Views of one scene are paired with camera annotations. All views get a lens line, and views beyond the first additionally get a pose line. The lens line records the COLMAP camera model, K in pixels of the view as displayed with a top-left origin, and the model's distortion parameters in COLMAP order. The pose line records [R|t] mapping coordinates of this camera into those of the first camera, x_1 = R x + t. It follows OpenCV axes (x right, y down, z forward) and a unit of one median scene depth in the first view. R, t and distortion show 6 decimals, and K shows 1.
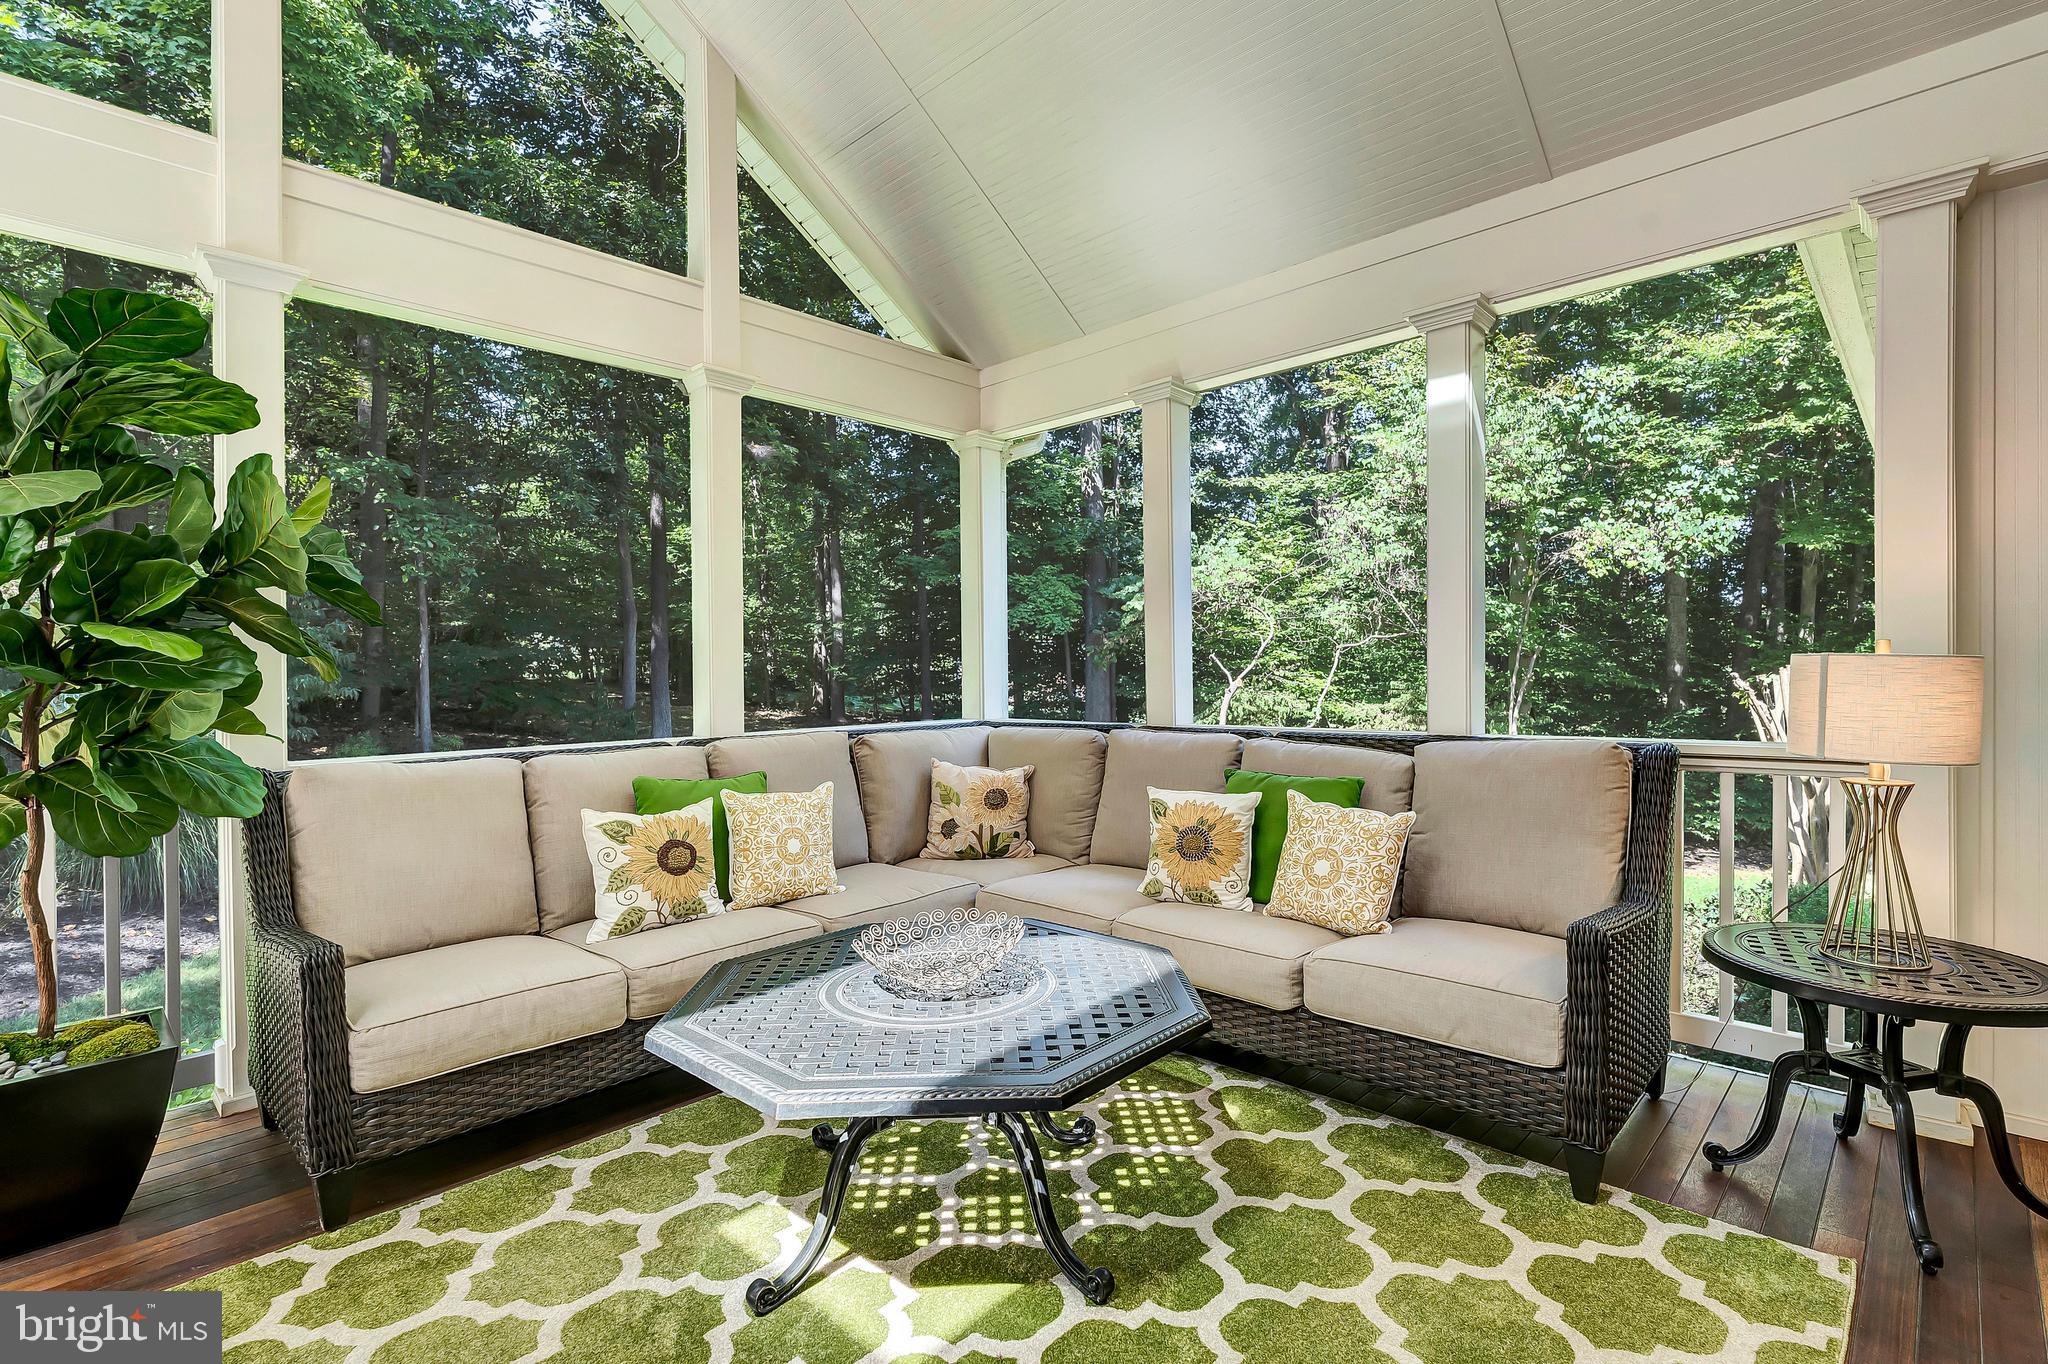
lens RADIAL K [[945.9, 0, 1037.6], [0, 945.9, 678.6], [0, 0, 1]] dist [-0.006700, 0.001985]
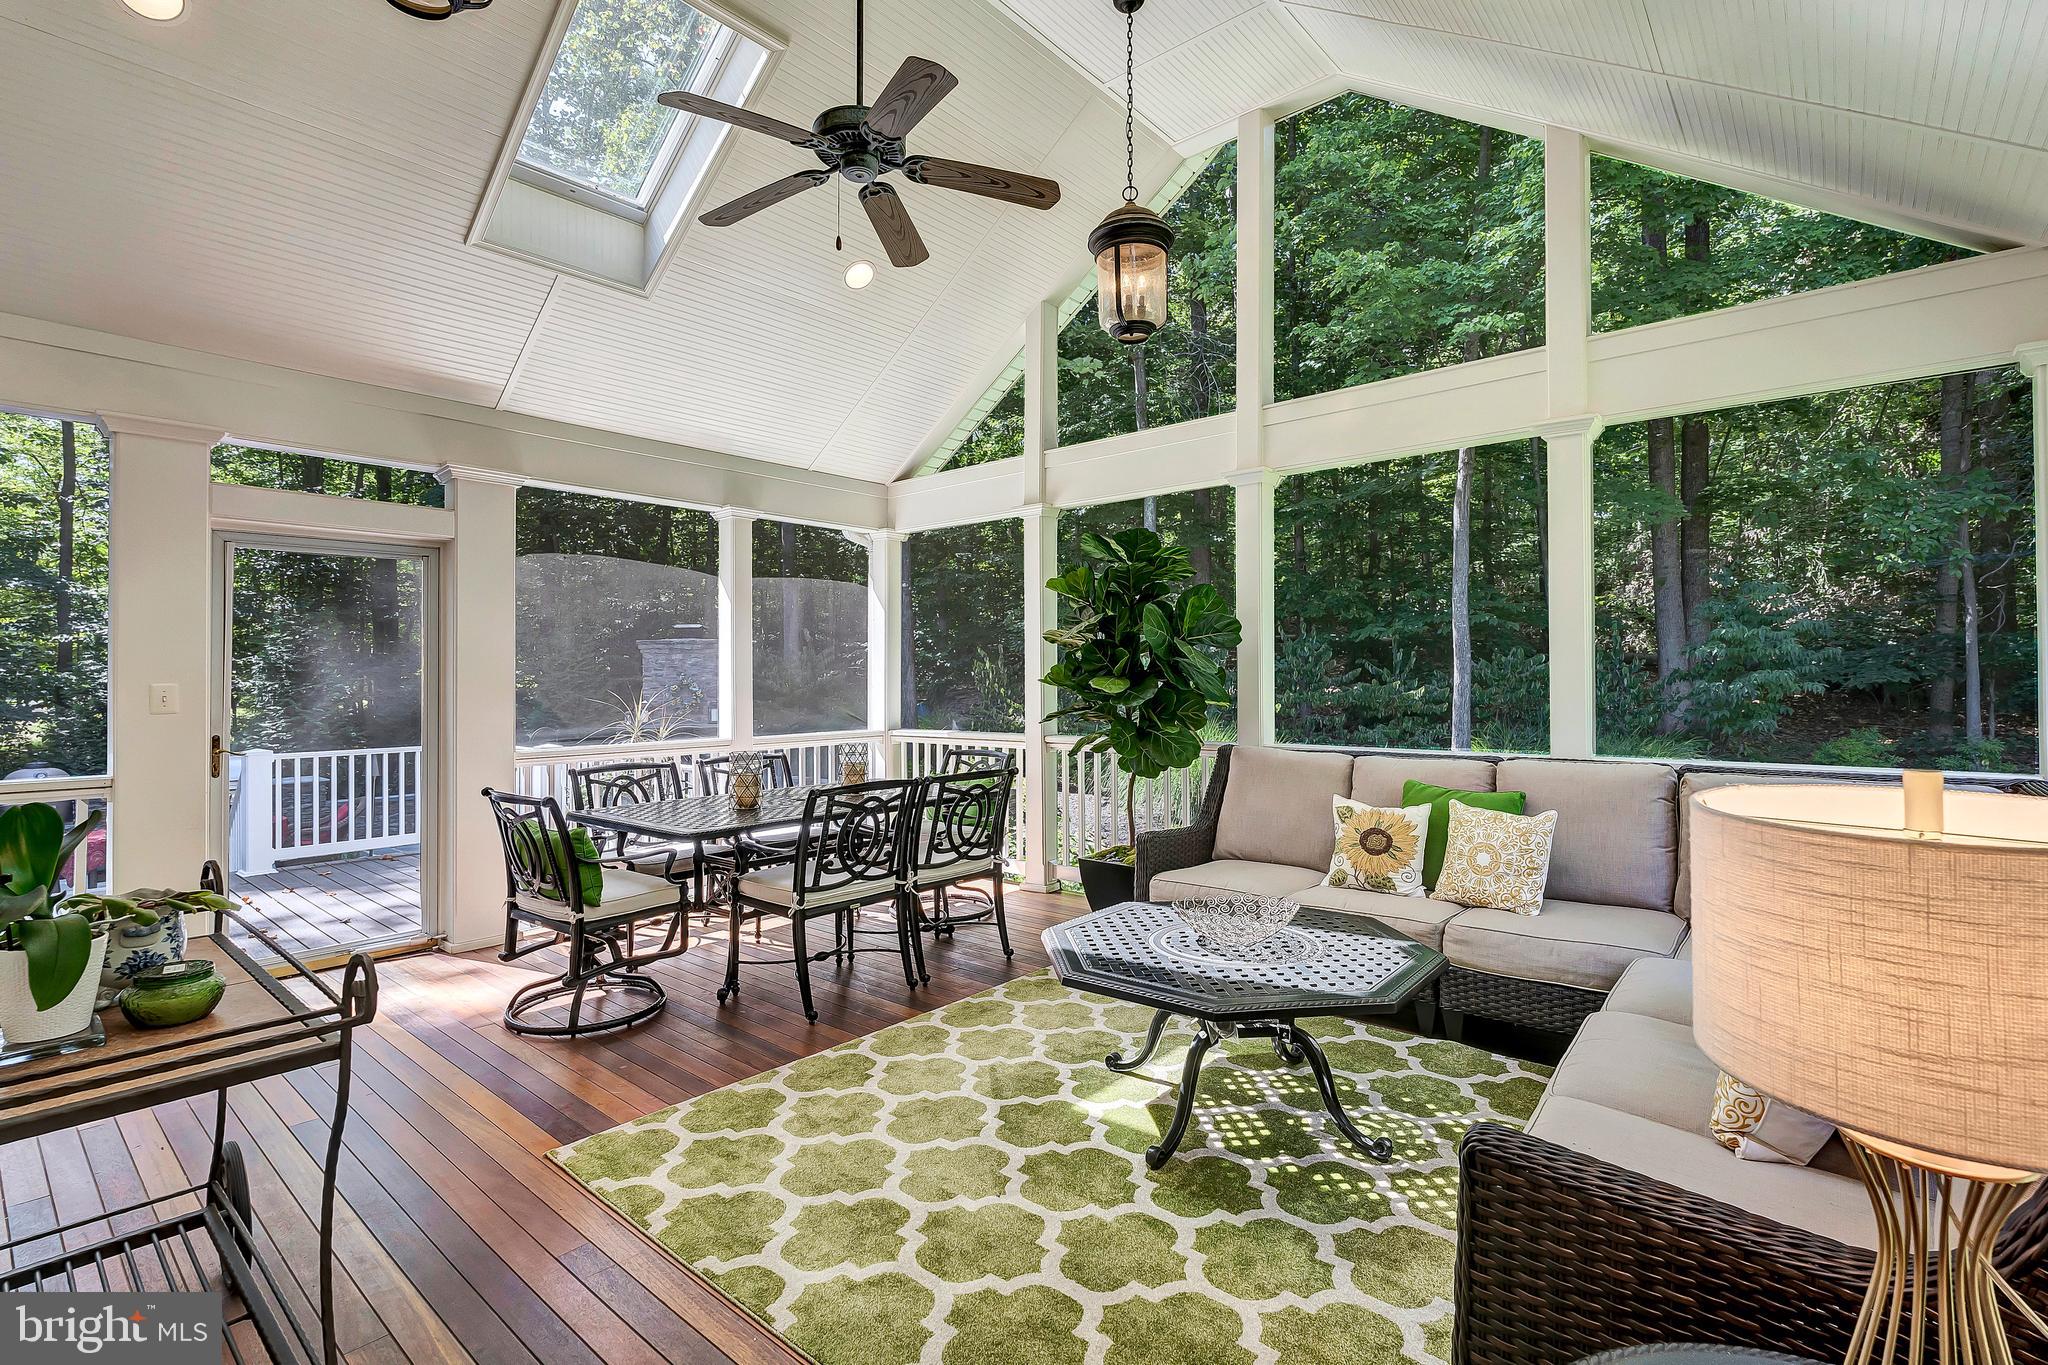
lens RADIAL K [[945.9, 0, 1038.0], [0, 945.9, 665.3], [0, 0, 1]] dist [-0.006700, 0.001985]
pose [[0.053090, -0.010197, -0.998538, 0.855752], [-0.003980, 0.999938, -0.010423, -0.035904], [0.998582, 0.004527, 0.053046, 0.445848]]
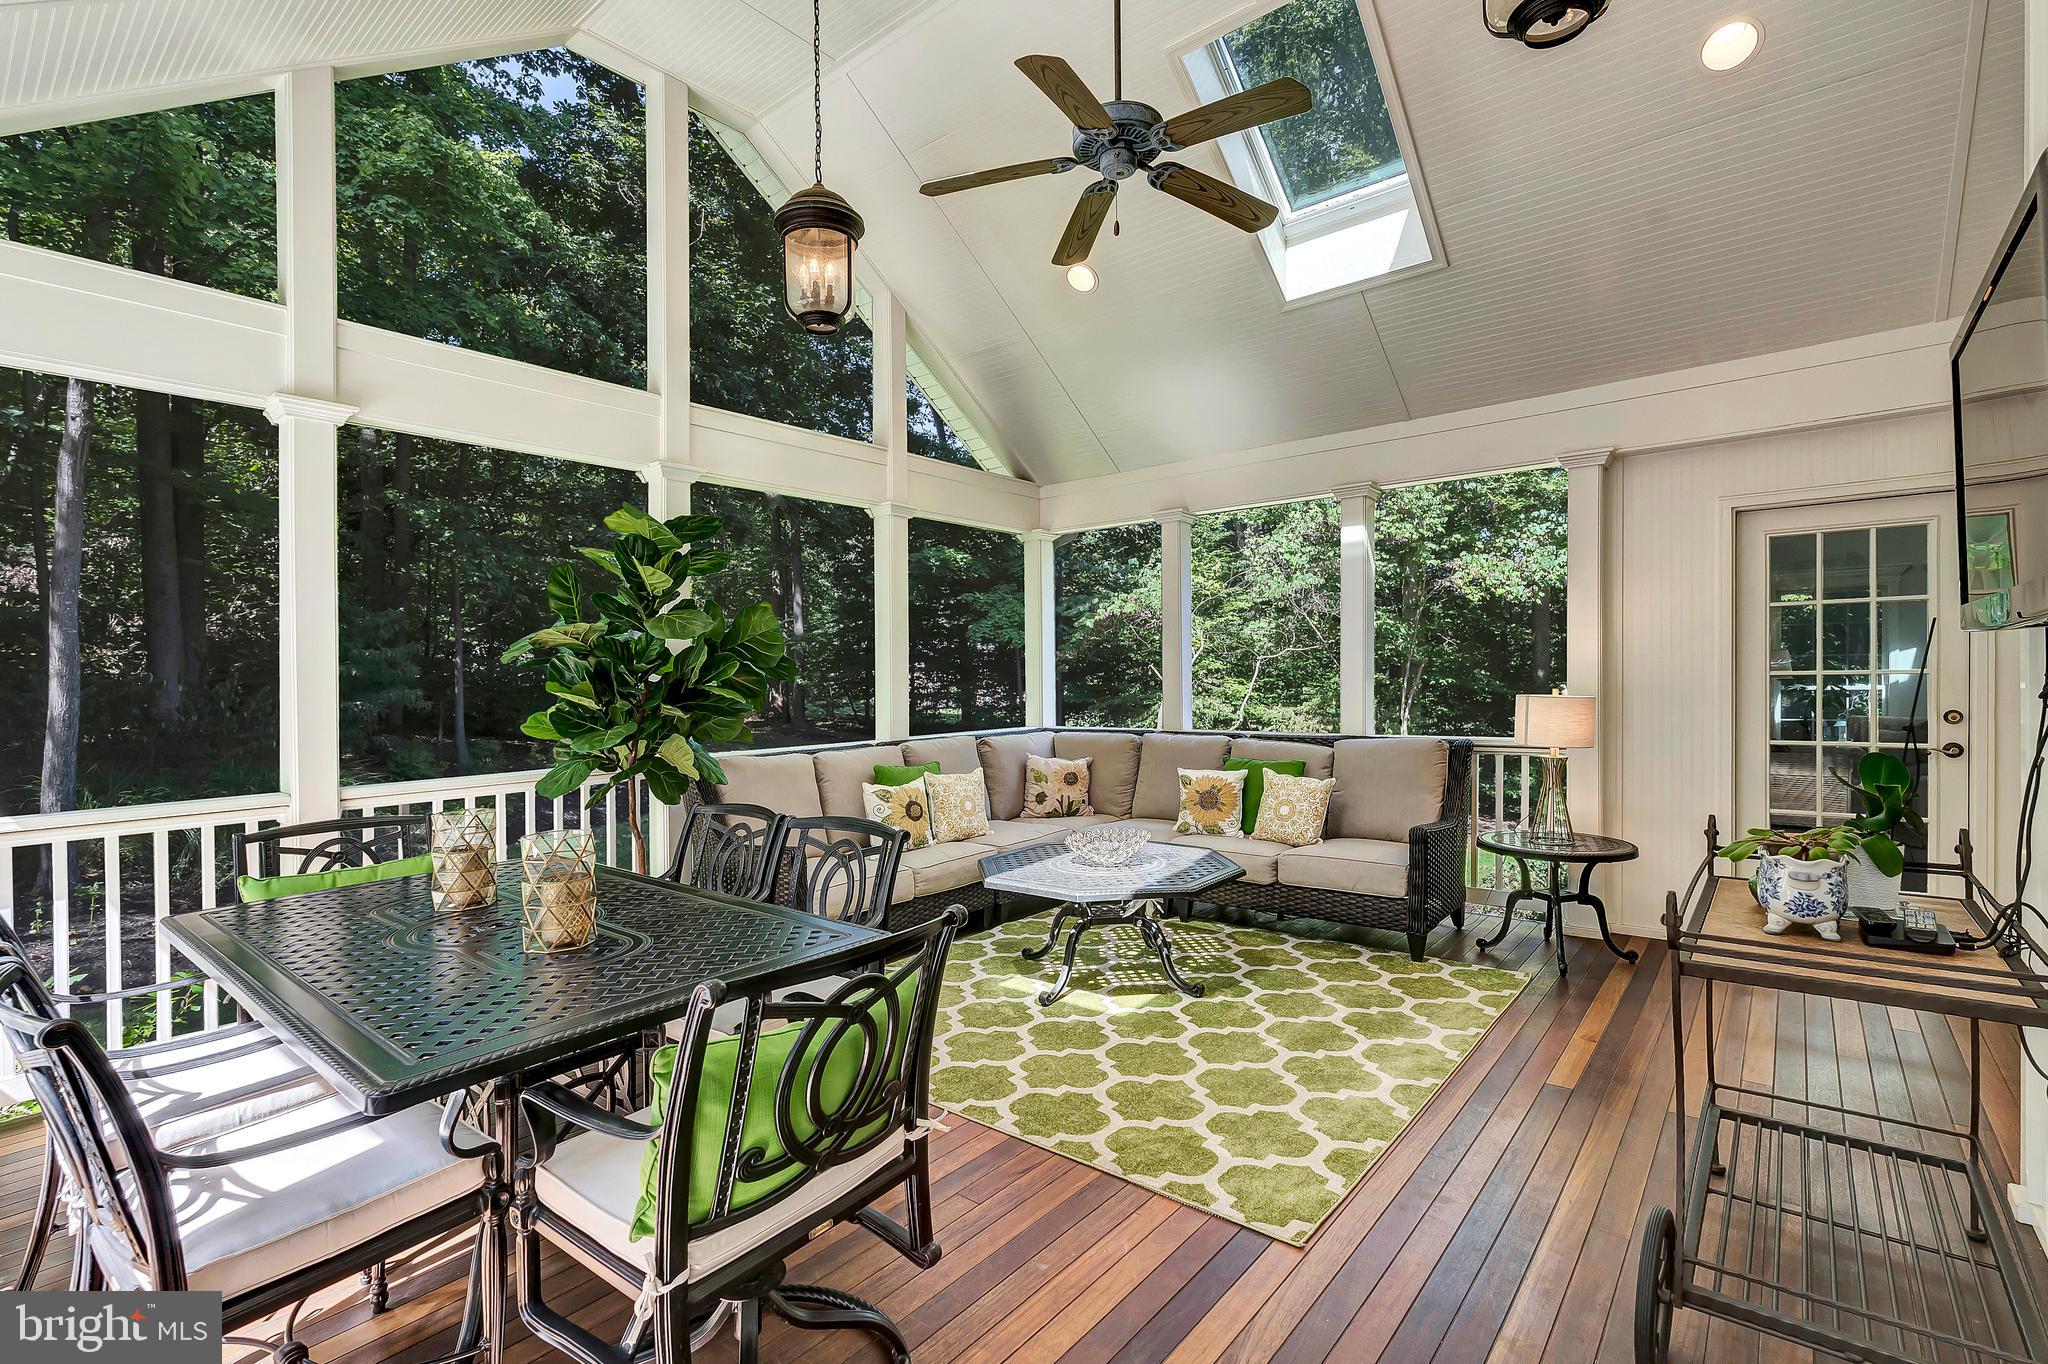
lens RADIAL K [[945.9, 0, 1025.3], [0, 945.9, 694.8], [0, 0, 1]] dist [-0.006700, 0.001985]
pose [[0.996967, -0.004902, 0.077676, -0.295745], [0.003669, 0.999865, 0.016007, -0.044566], [-0.077744, -0.015674, 0.996850, -0.674367]]
